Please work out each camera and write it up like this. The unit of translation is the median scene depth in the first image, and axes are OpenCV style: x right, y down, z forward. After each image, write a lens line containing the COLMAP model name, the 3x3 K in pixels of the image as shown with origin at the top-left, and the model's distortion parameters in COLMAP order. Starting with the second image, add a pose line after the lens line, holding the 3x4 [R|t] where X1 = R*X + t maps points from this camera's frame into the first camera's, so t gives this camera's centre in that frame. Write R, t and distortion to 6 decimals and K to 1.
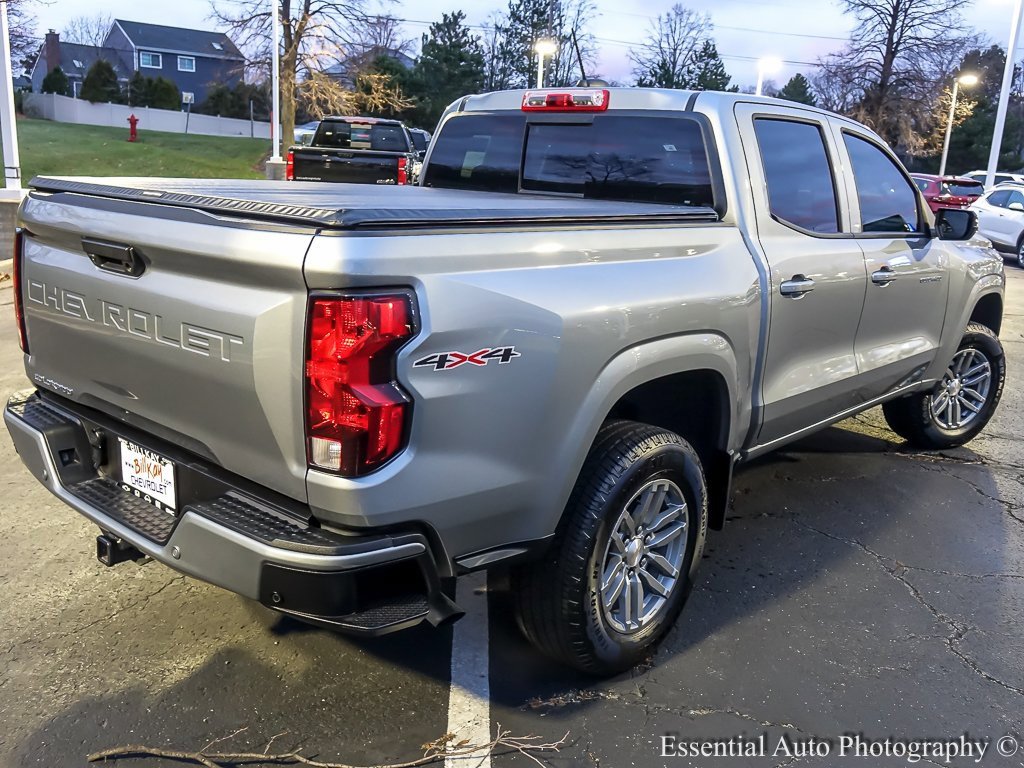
lens RADIAL K [[928.6, 0, 512.0], [0, 928.6, 384.0], [0, 0, 1]] dist [0.003631, -0.007631]
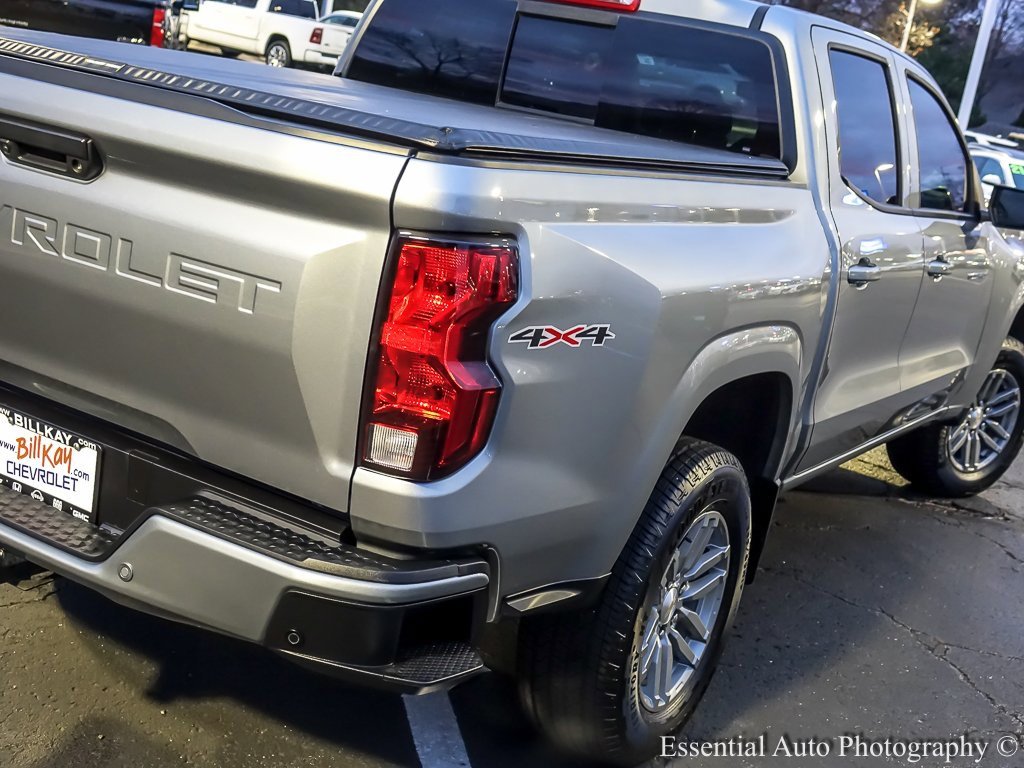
lens RADIAL K [[1390.0, 0, 512.0], [0, 1390.0, 384.0], [0, 0, 1]] dist [0.019924, -0.017613]
pose [[0.976814, 0.076324, 0.200024, -0.233169], [-0.077718, 0.996975, -0.000885, 0.011855], [-0.199486, -0.014681, 0.979791, -0.084302]]
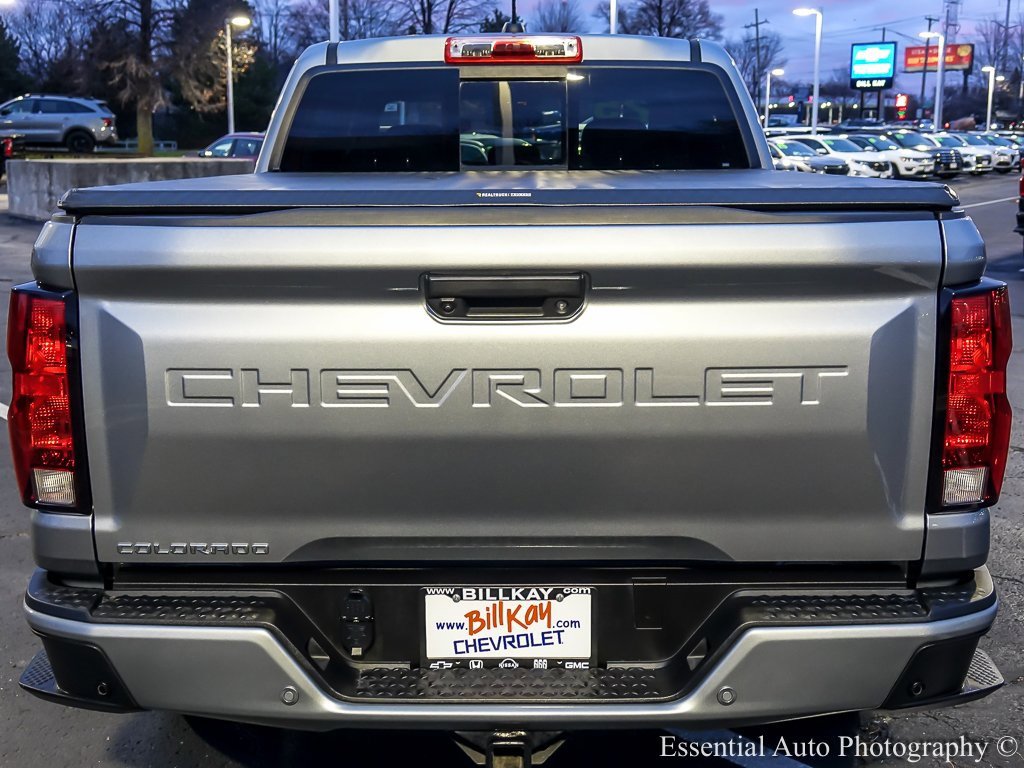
lens RADIAL K [[1188.5, 0, 509.9], [0, 1188.5, 374.2], [0, 0, 1]] dist [0.007403, -0.010746]
pose [[0.748300, -0.175883, 0.639619, -0.794429], [0.192396, 0.980309, 0.044480, -0.099479], [-0.634847, 0.089776, 0.767404, 0.311245]]
